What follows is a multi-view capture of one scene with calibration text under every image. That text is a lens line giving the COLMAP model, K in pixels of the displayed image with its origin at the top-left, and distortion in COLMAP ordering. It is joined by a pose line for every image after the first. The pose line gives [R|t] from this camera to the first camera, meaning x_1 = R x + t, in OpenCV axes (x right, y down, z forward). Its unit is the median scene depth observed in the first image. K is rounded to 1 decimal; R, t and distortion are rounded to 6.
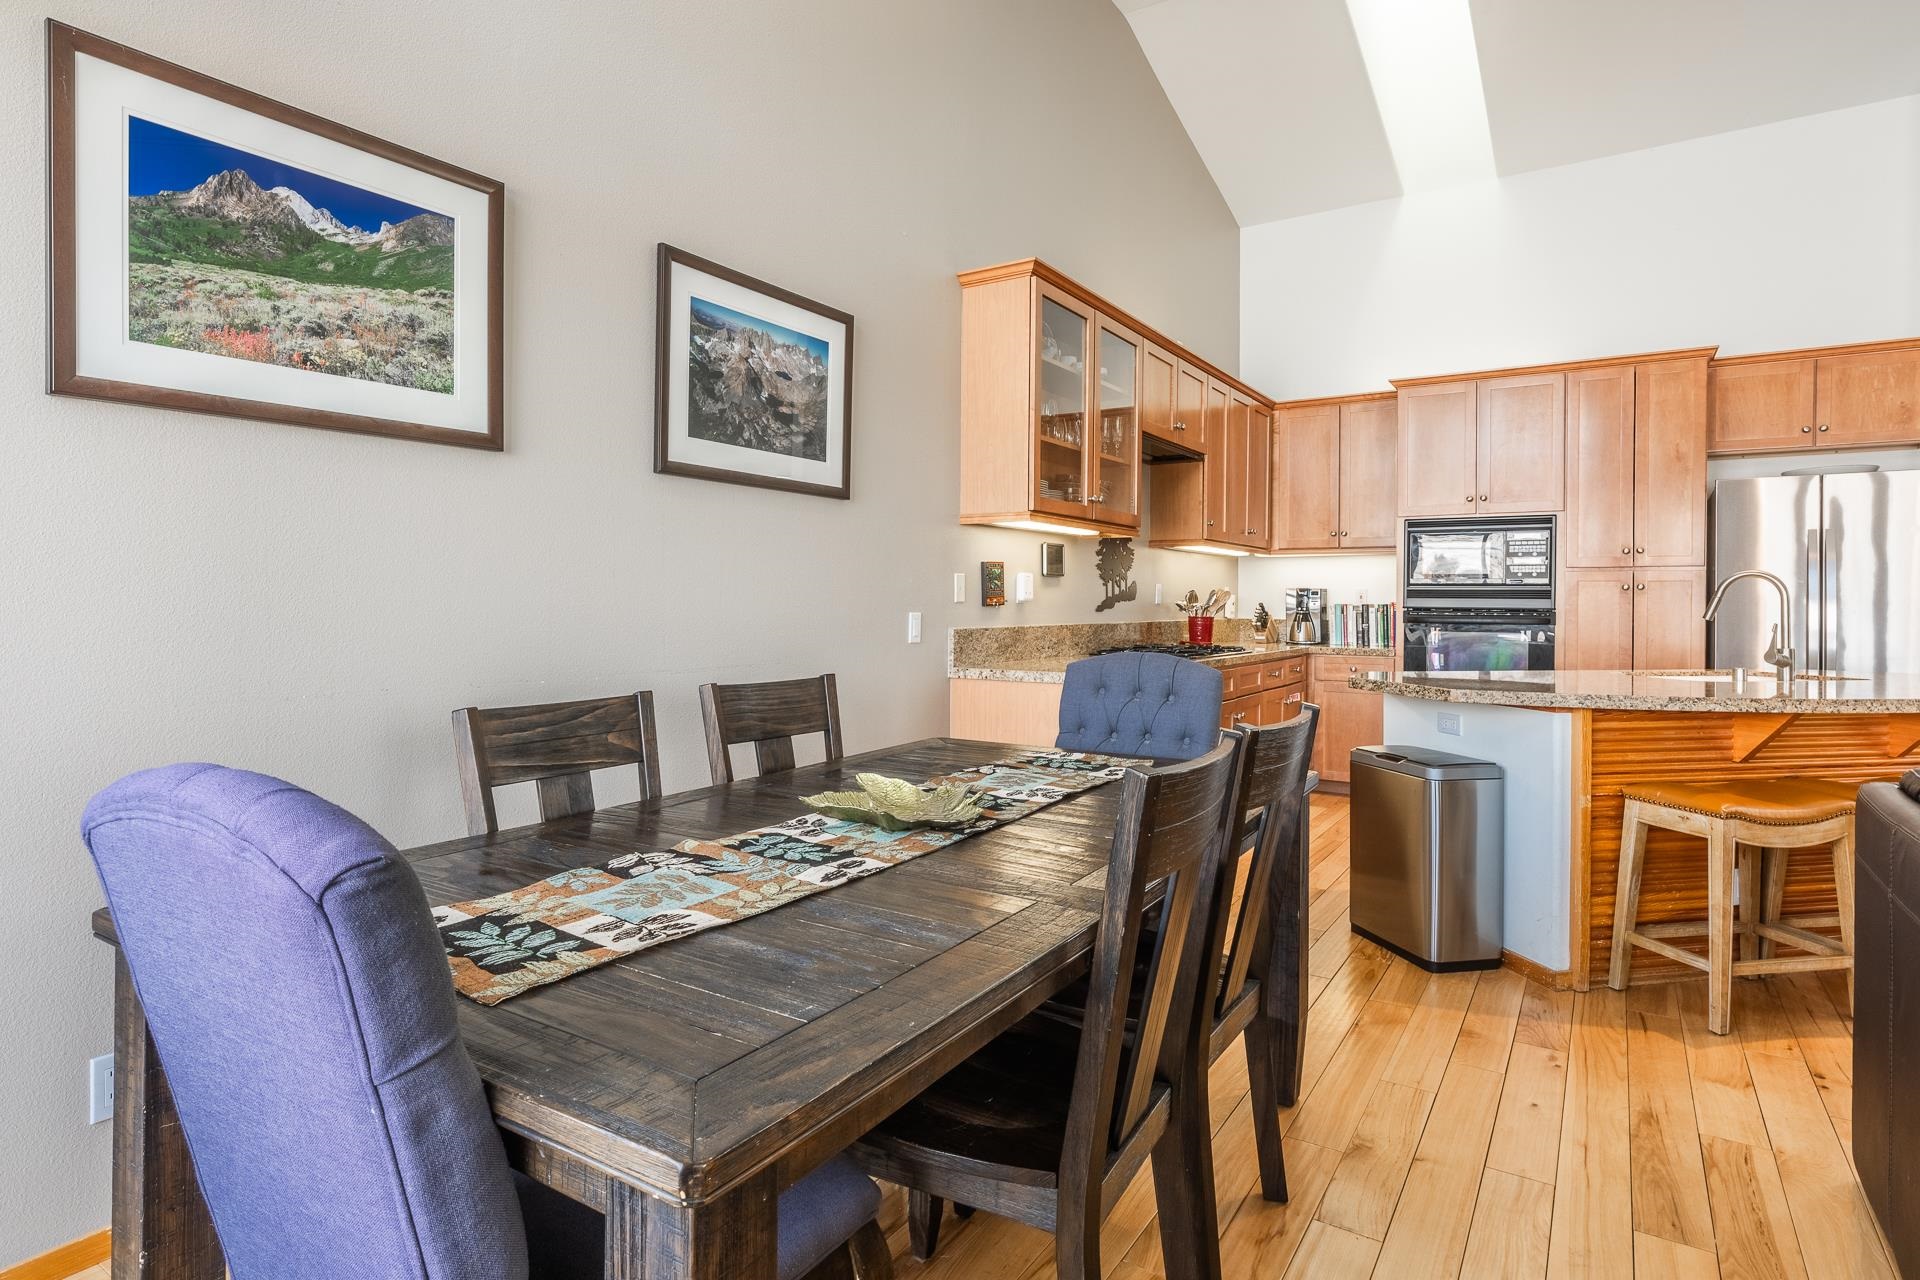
lens RADIAL K [[1034.5, 0, 960.3], [0, 1034.5, 606.3], [0, 0, 1]] dist [-0.006639, -0.000666]
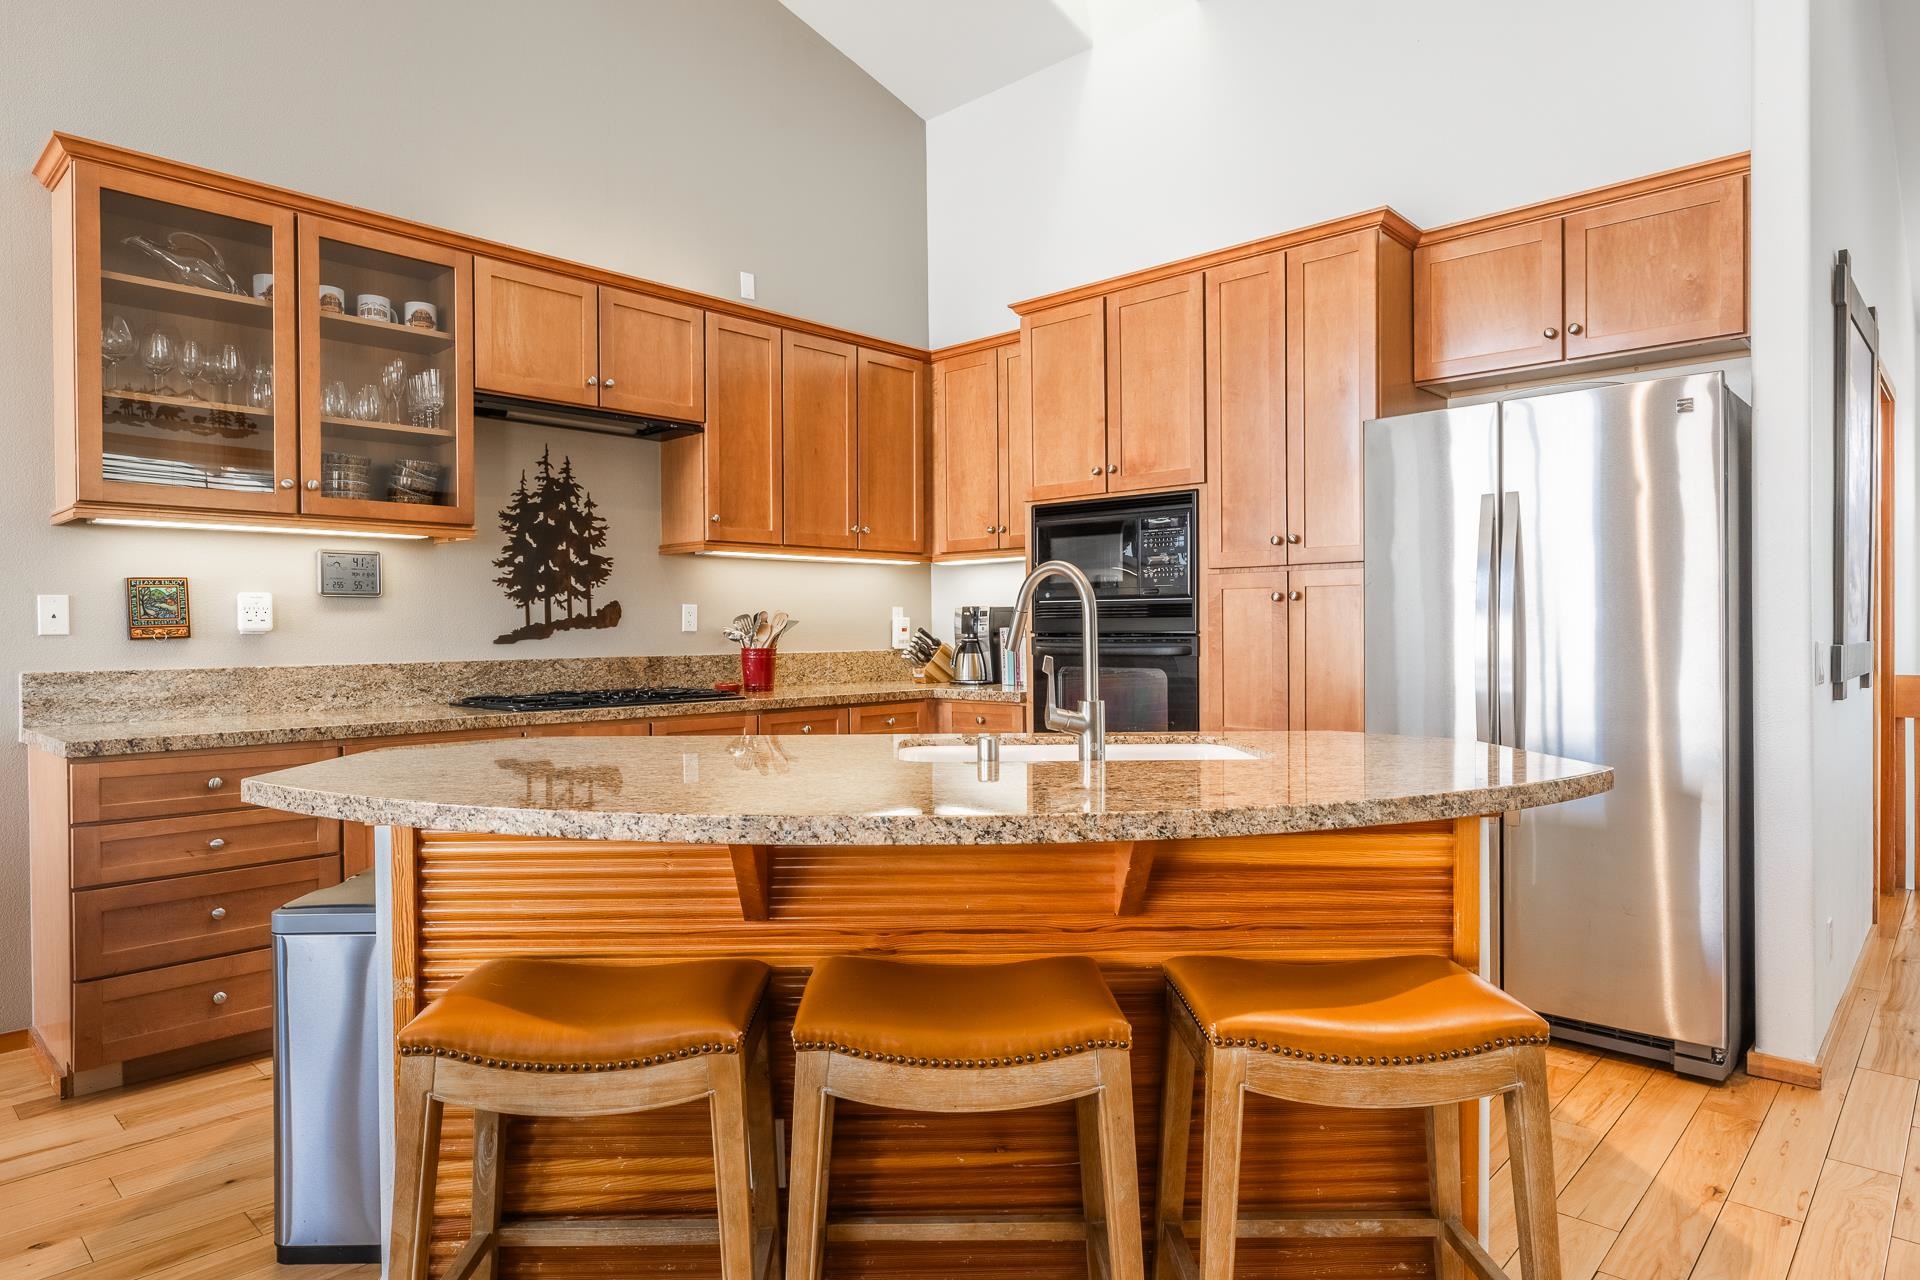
lens RADIAL K [[1143.8, 0, 949.8], [0, 1143.8, 639.7], [0, 0, 1]] dist [-0.003741, -0.001537]
pose [[0.984092, -0.012320, -0.177231, 1.062599], [0.013153, 0.999907, 0.003526, 0.006507], [0.177172, -0.005801, 0.984163, 0.485575]]
